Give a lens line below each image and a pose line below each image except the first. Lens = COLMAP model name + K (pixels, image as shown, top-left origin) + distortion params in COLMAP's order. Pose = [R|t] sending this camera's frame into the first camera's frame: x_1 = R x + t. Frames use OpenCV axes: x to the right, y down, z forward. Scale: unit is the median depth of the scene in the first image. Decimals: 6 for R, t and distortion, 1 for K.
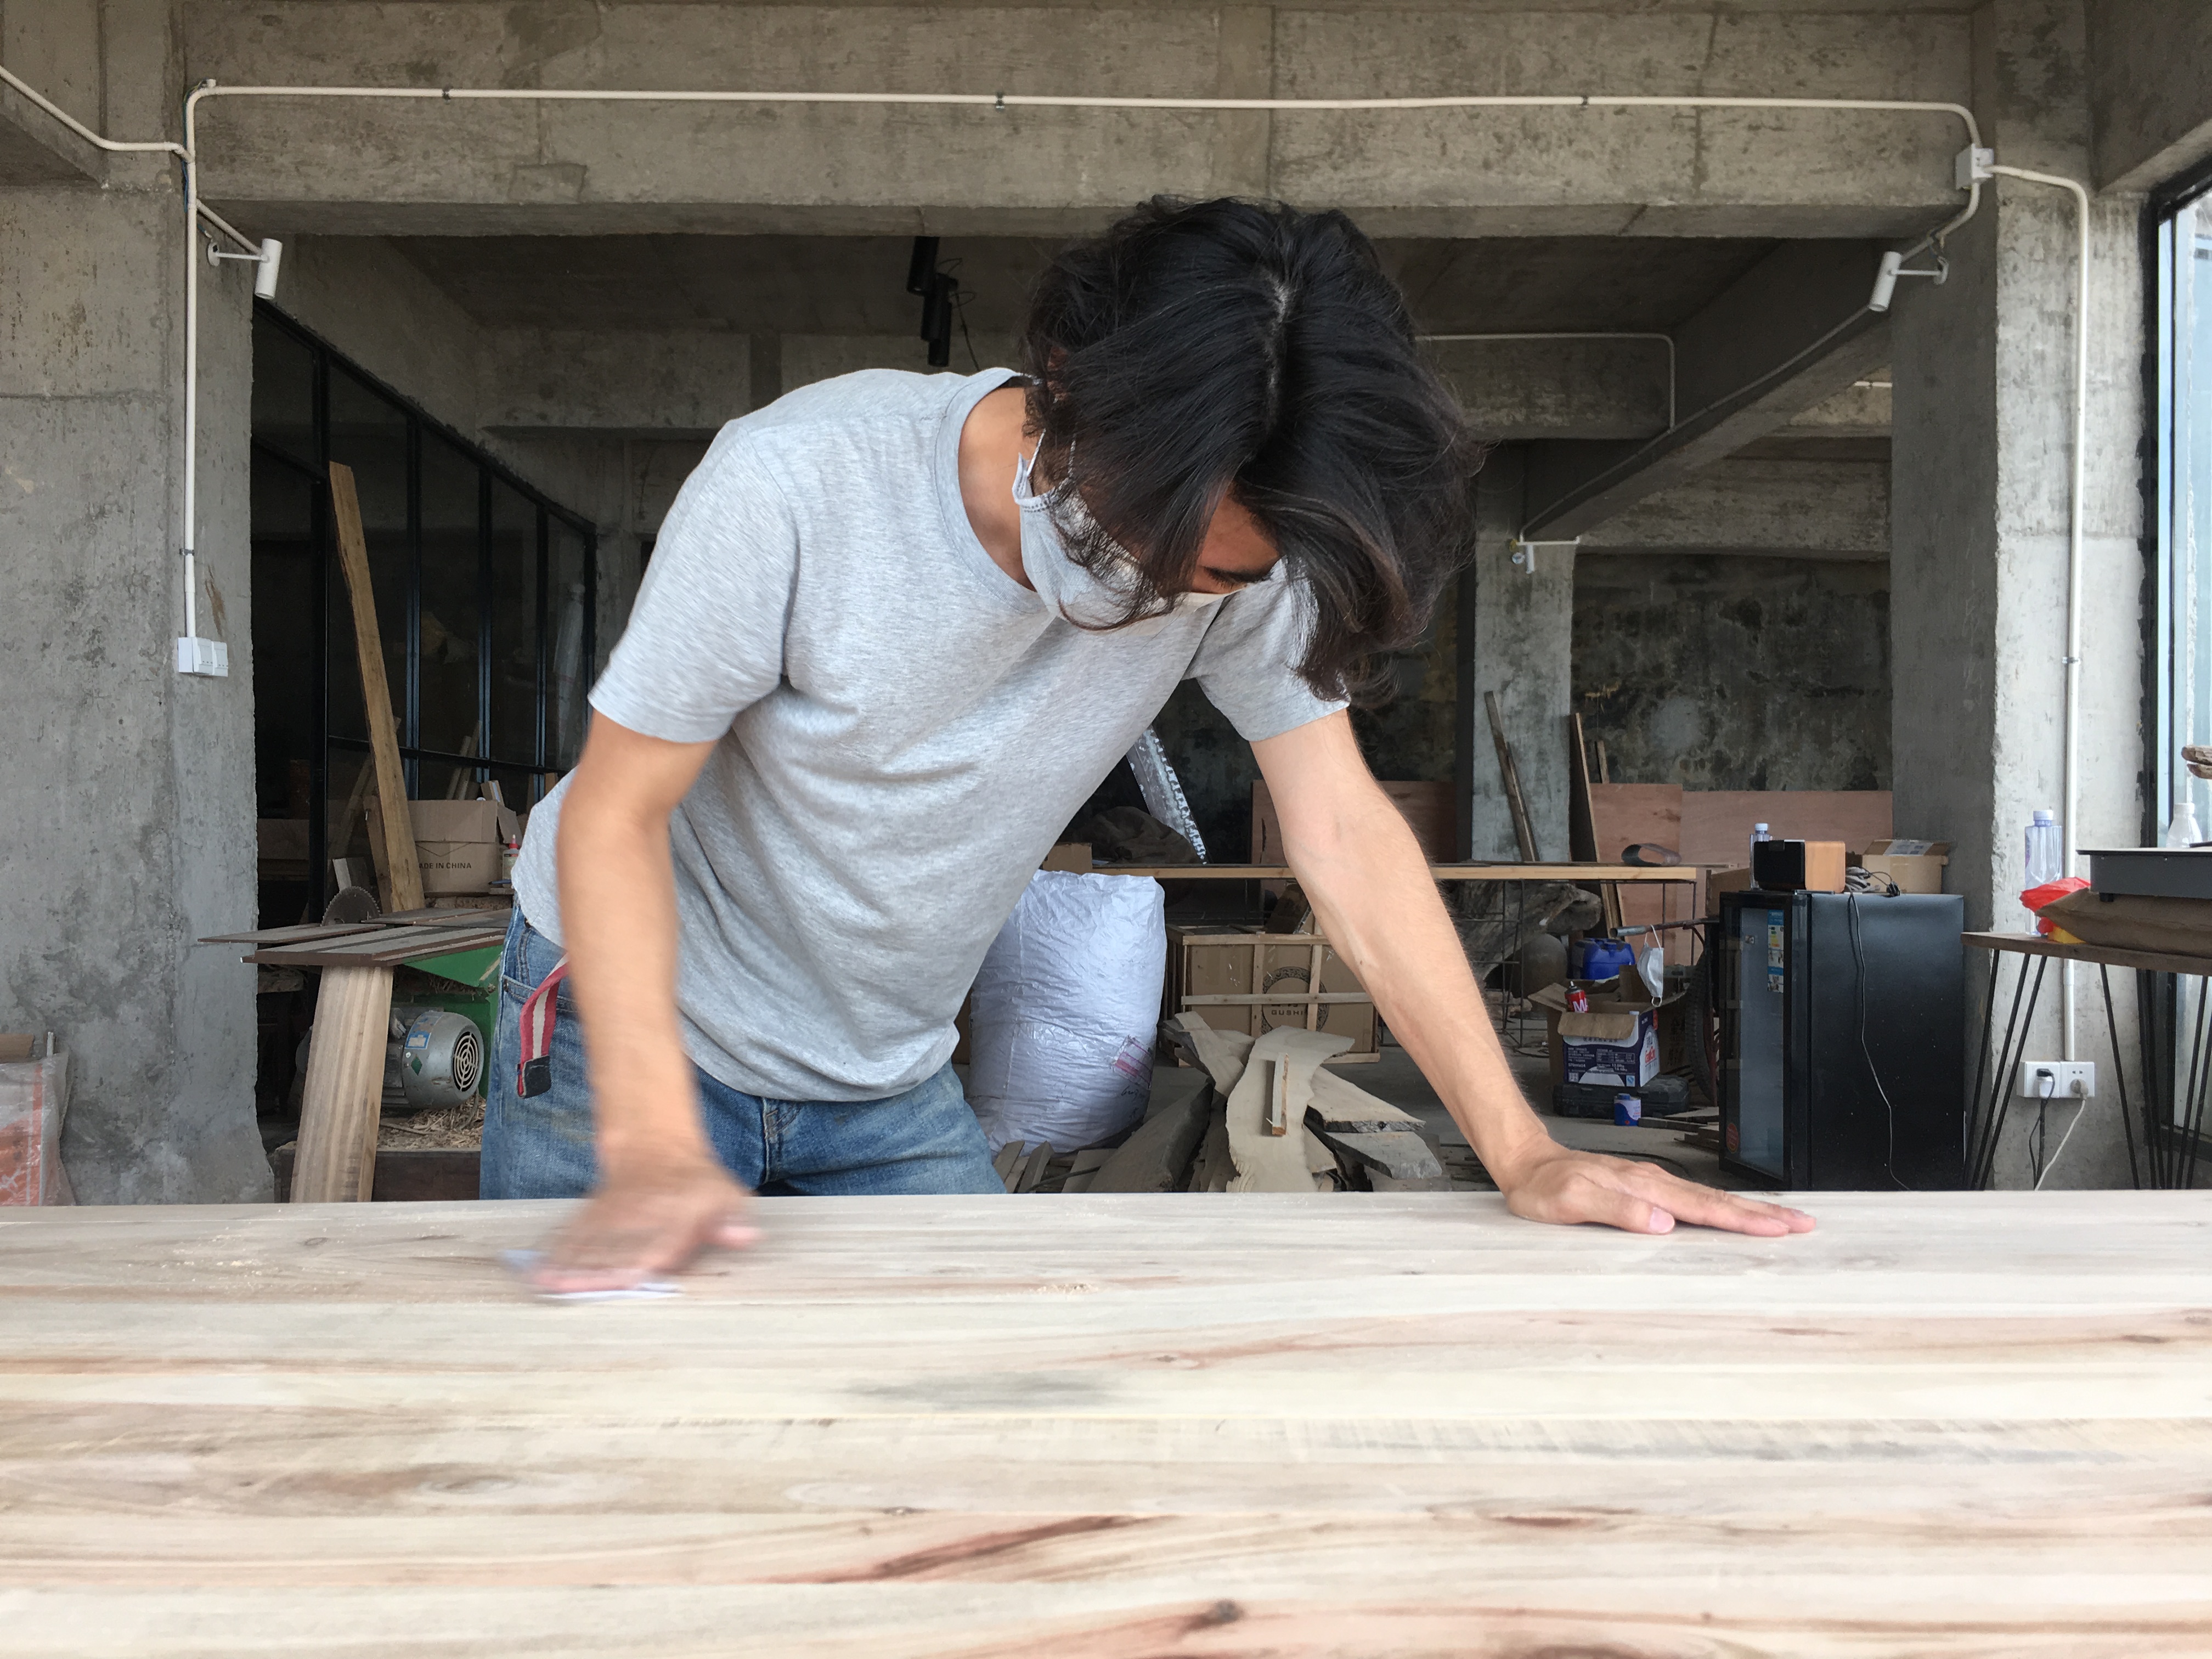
lens RADIAL K [[1872.3, 0, 1093.3], [0, 1872.3, 833.0], [0, 0, 1]] dist [0.074257, -0.075045]
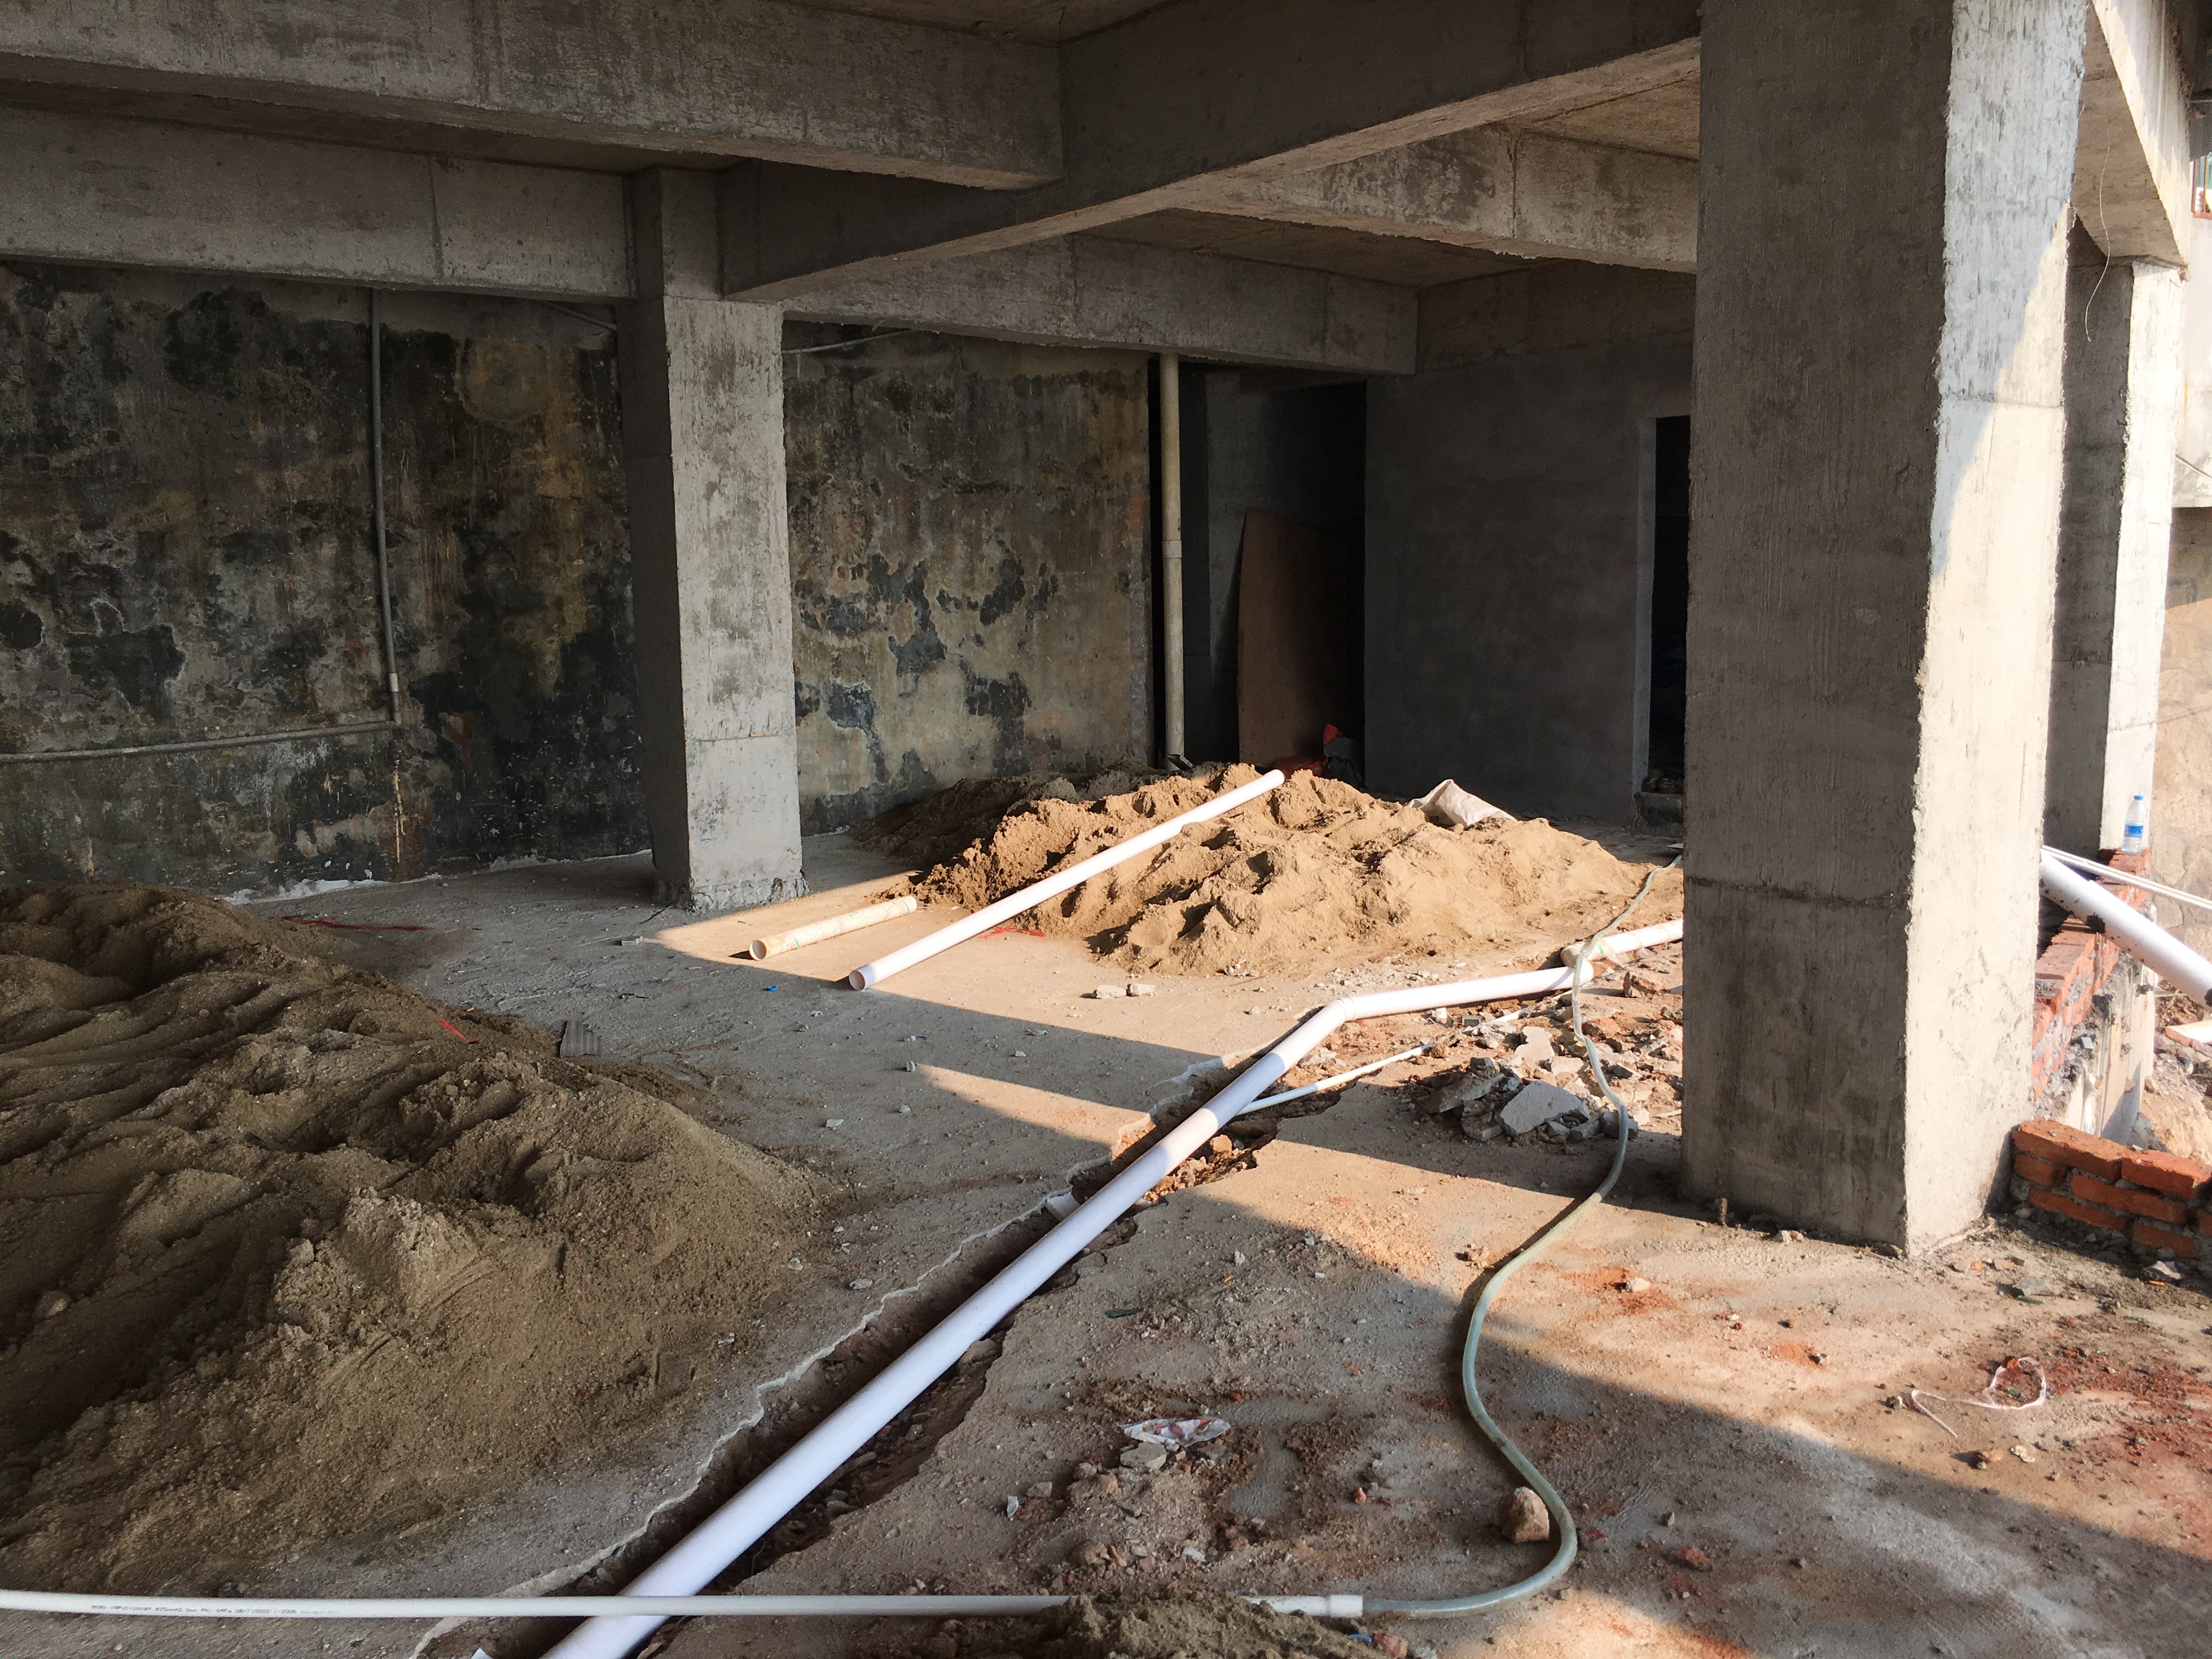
lens RADIAL K [[1872.3, 0, 1104.3], [0, 1872.3, 826.7], [0, 0, 1]] dist [0.074257, -0.075045]
pose [[0.805276, -0.103298, 0.583832, -0.117252], [0.023315, 0.989461, 0.142909, -0.045794], [-0.592441, -0.101470, 0.799198, 0.252829]]
